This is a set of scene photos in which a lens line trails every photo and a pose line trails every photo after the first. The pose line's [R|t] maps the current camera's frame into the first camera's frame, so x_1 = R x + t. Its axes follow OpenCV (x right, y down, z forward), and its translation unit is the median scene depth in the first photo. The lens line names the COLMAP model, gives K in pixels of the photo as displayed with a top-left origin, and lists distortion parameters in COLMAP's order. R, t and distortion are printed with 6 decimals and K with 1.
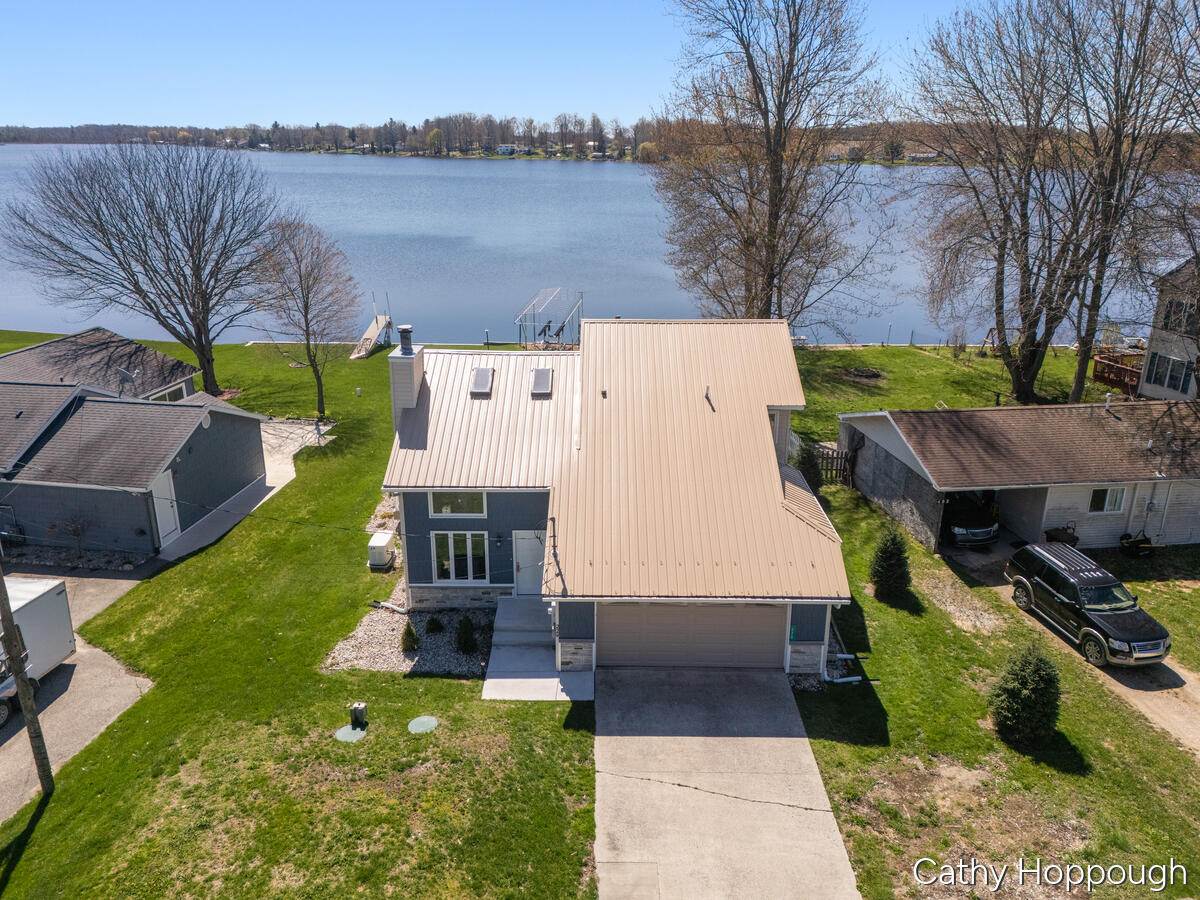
lens RADIAL K [[872.3, 0, 600.0], [0, 872.3, 450.0], [0, 0, 1]] dist [0.075610, -0.072541]
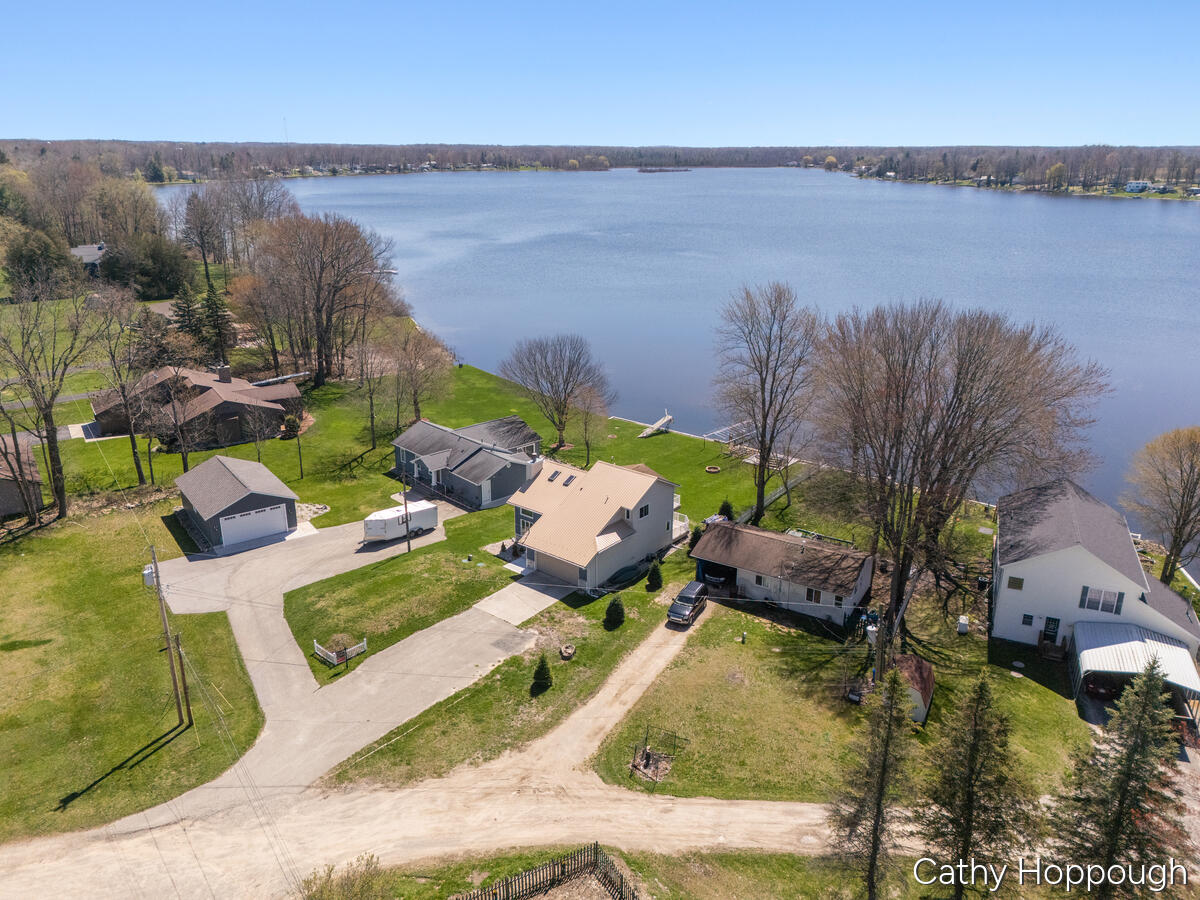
lens RADIAL K [[872.3, 0, 600.0], [0, 872.3, 450.0], [0, 0, 1]] dist [0.075610, -0.072541]
pose [[0.776516, 0.205147, -0.595766, 1.871242], [-0.209816, 0.975740, 0.062515, -0.410663], [0.594138, 0.076457, 0.800721, -1.401113]]
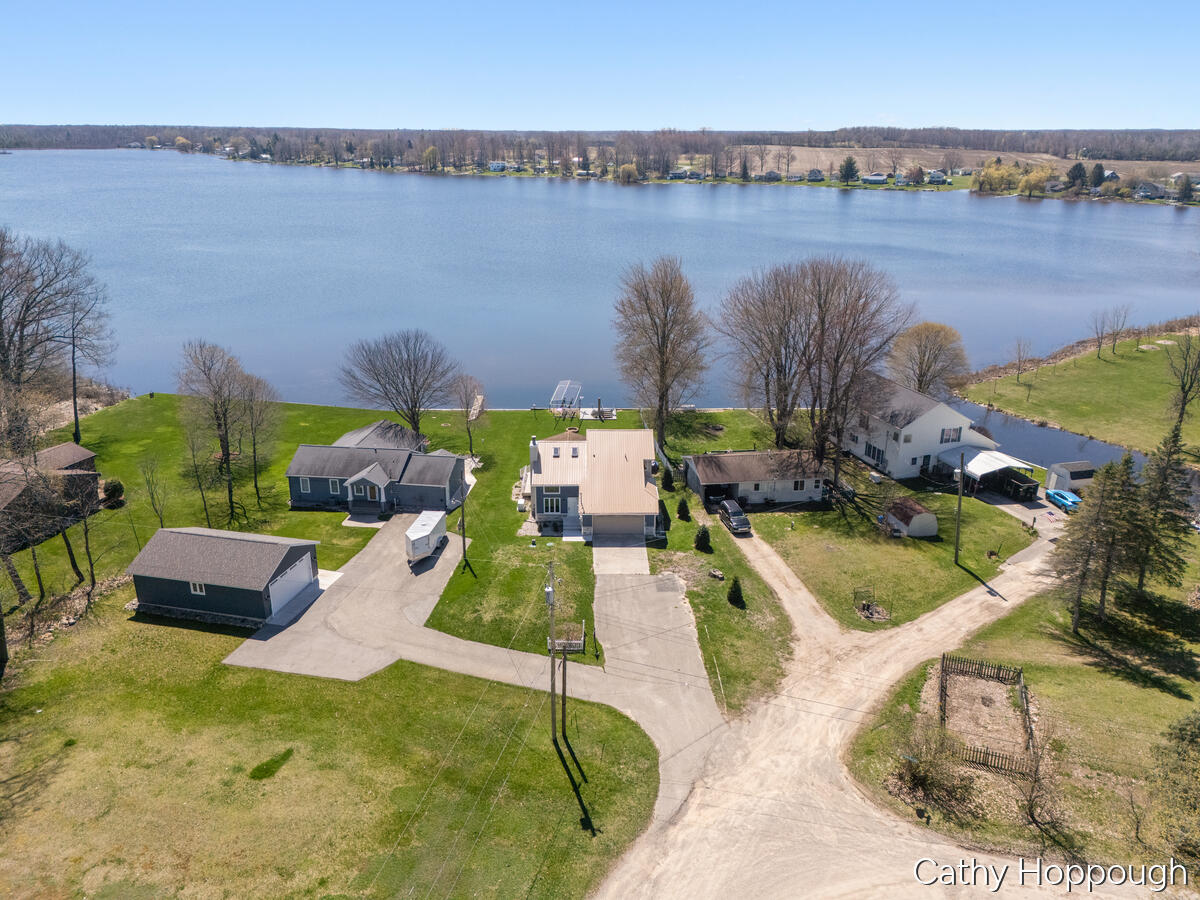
lens RADIAL K [[872.3, 0, 600.0], [0, 872.3, 450.0], [0, 0, 1]] dist [0.075610, -0.072541]
pose [[0.999834, -0.006632, 0.016944, -0.029498], [0.006435, 0.999911, 0.011673, -0.129830], [-0.017020, -0.011562, 0.999788, -2.366464]]
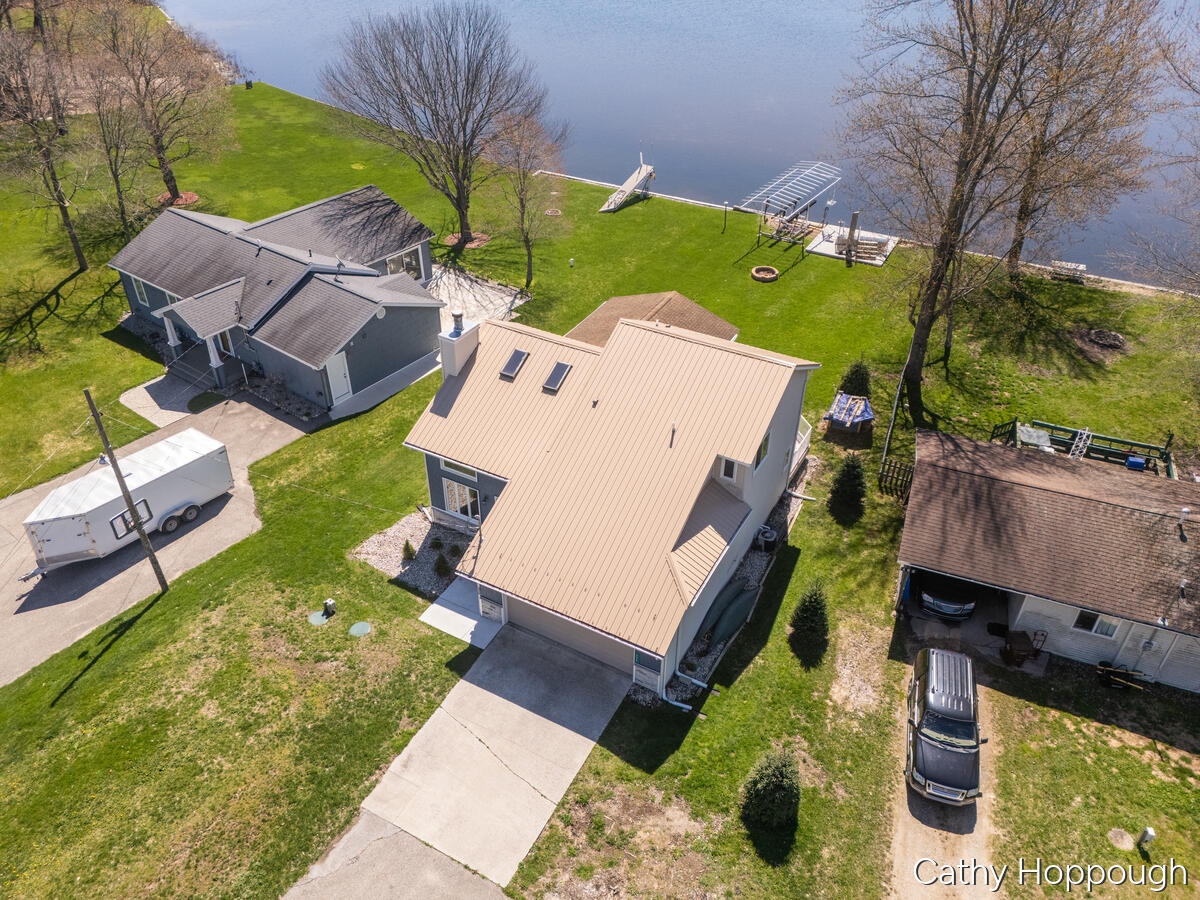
lens RADIAL K [[871.0, 0, 600.0], [0, 871.0, 450.0], [0, 0, 1]] dist [0.097689, -0.140043]
pose [[0.878665, 0.285439, -0.382717, 0.496711], [-0.164544, 0.933538, 0.318484, -0.396300], [0.448189, -0.216867, 0.867234, -0.022051]]
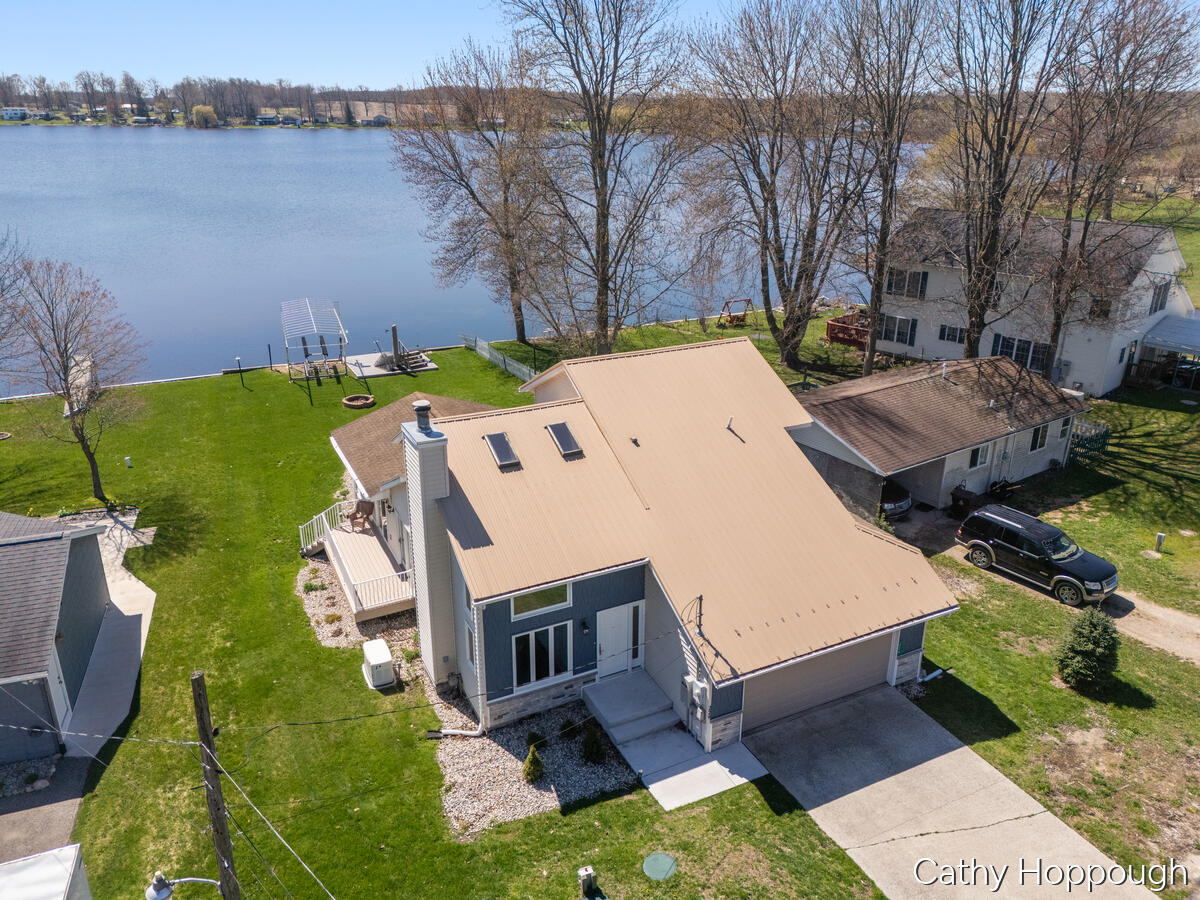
lens RADIAL K [[872.3, 0, 600.0], [0, 872.3, 450.0], [0, 0, 1]] dist [0.075610, -0.072541]
pose [[0.893577, -0.166842, 0.416754, -0.437883], [0.151132, 0.985984, 0.070678, -0.133375], [-0.422705, -0.000171, 0.906267, 0.180603]]
